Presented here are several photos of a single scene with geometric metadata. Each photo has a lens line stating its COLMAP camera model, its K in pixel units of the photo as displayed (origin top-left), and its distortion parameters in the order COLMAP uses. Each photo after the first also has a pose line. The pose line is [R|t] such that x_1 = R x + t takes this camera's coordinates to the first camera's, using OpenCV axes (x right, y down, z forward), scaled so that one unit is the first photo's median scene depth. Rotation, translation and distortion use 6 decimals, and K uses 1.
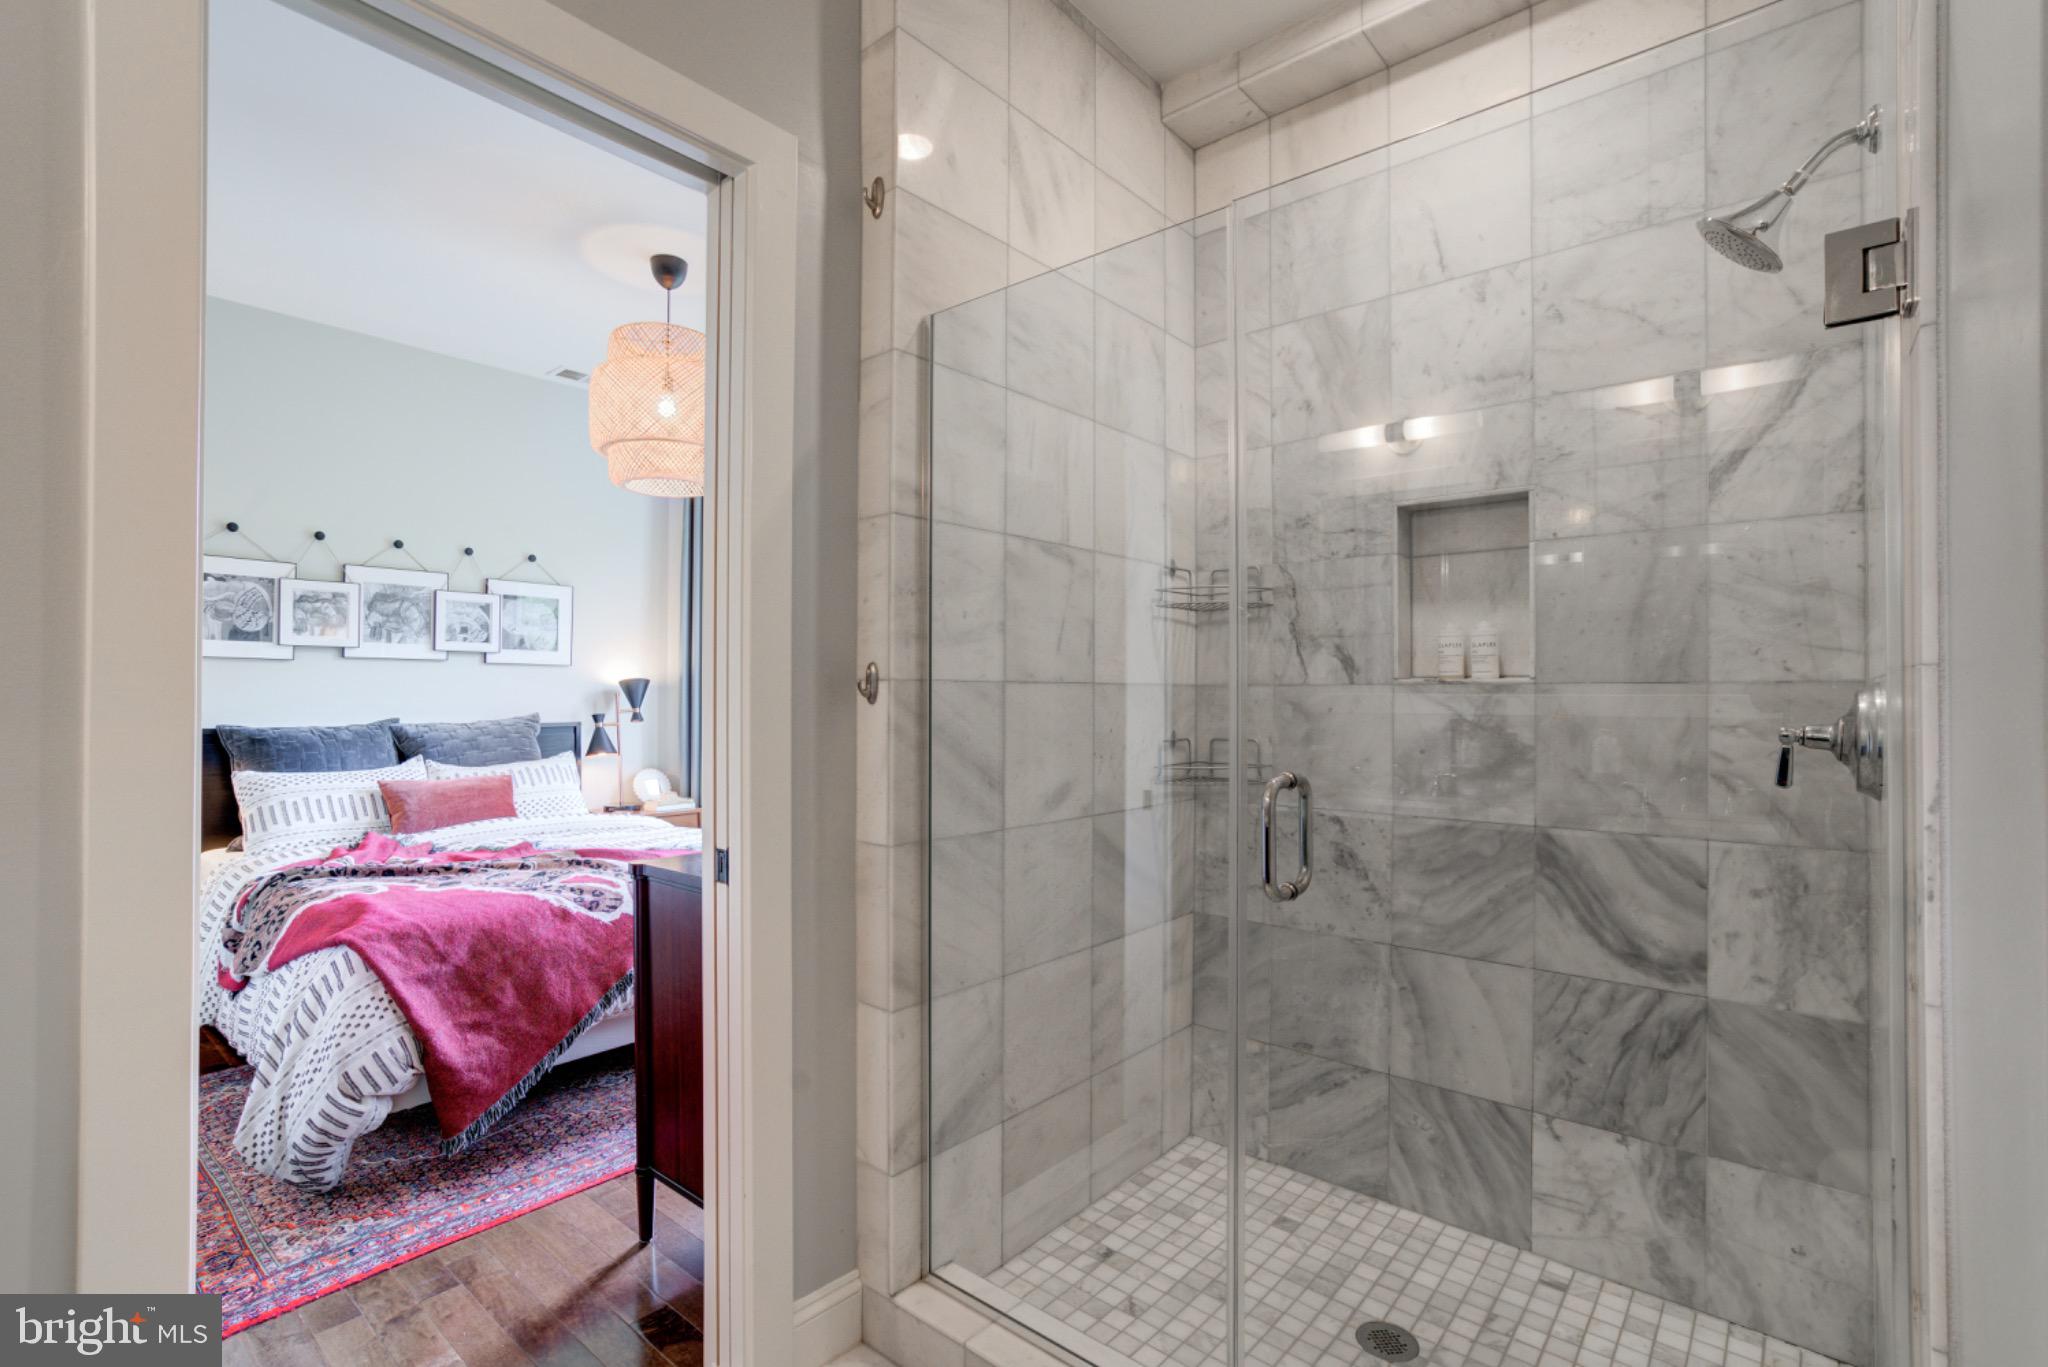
lens RADIAL K [[925.9, 0, 1025.8], [0, 925.9, 687.7], [0, 0, 1]] dist [-0.016570, 0.004307]
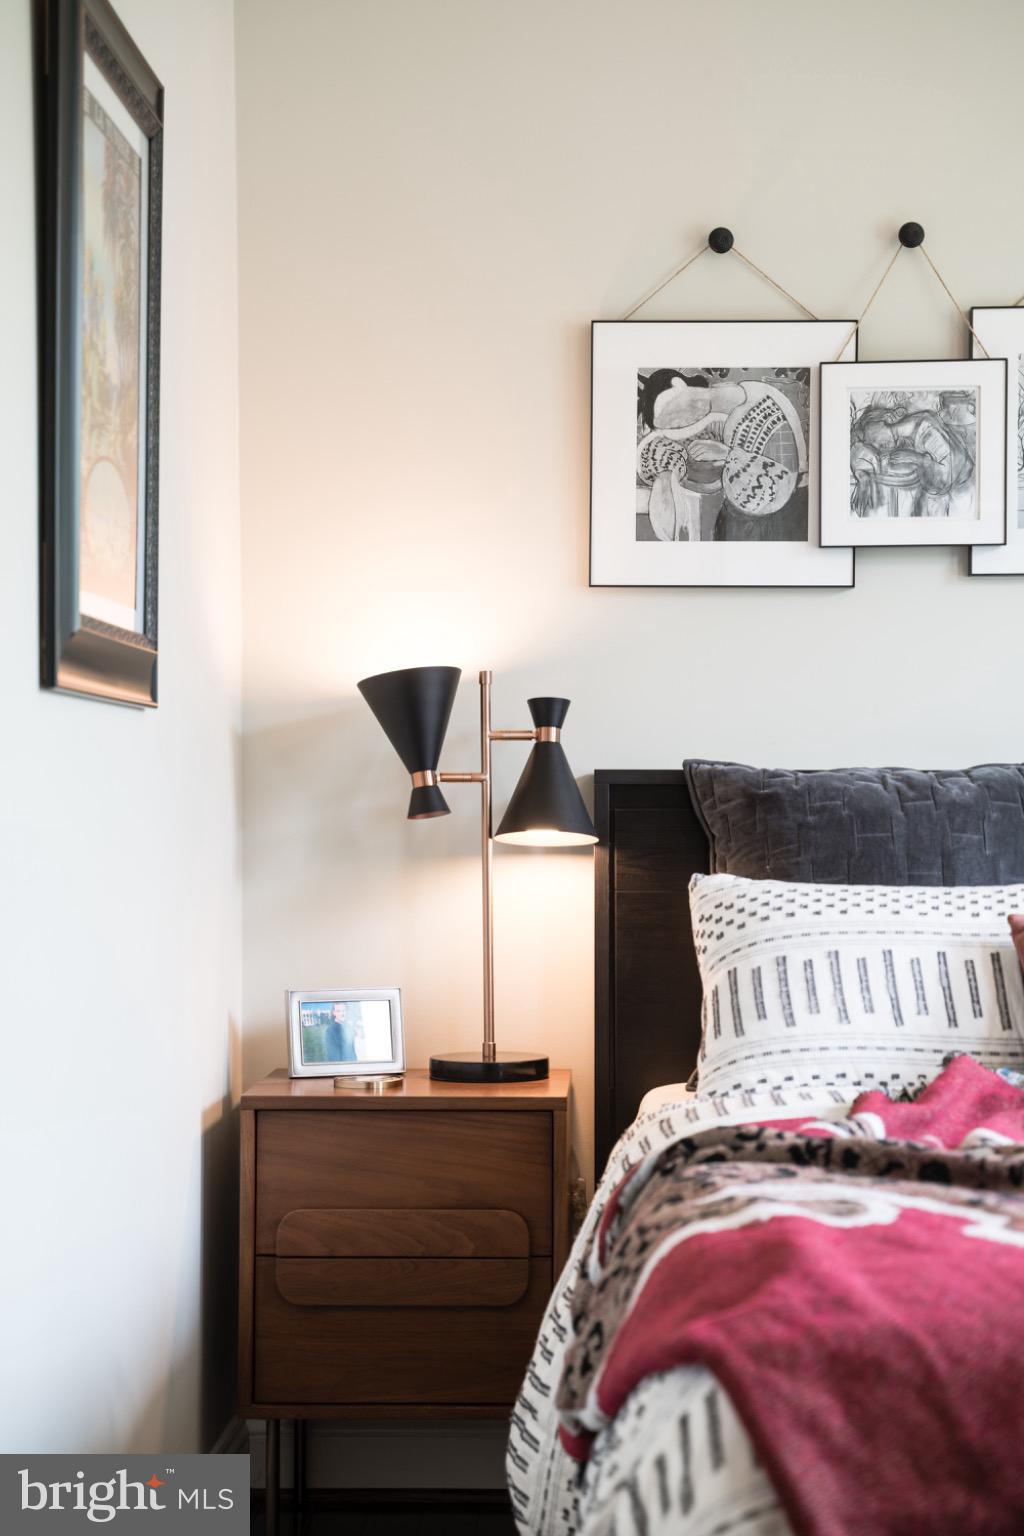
lens RADIAL K [[2731.6, 0, 512.4], [0, 2731.6, 766.2], [0, 0, 1]] dist [0.186612, 0.000000]
pose [[0.621469, -0.014590, -0.783303, -0.033096], [0.009556, 0.999893, -0.011043, 0.056405], [0.783380, -0.000623, 0.621542, 0.237447]]
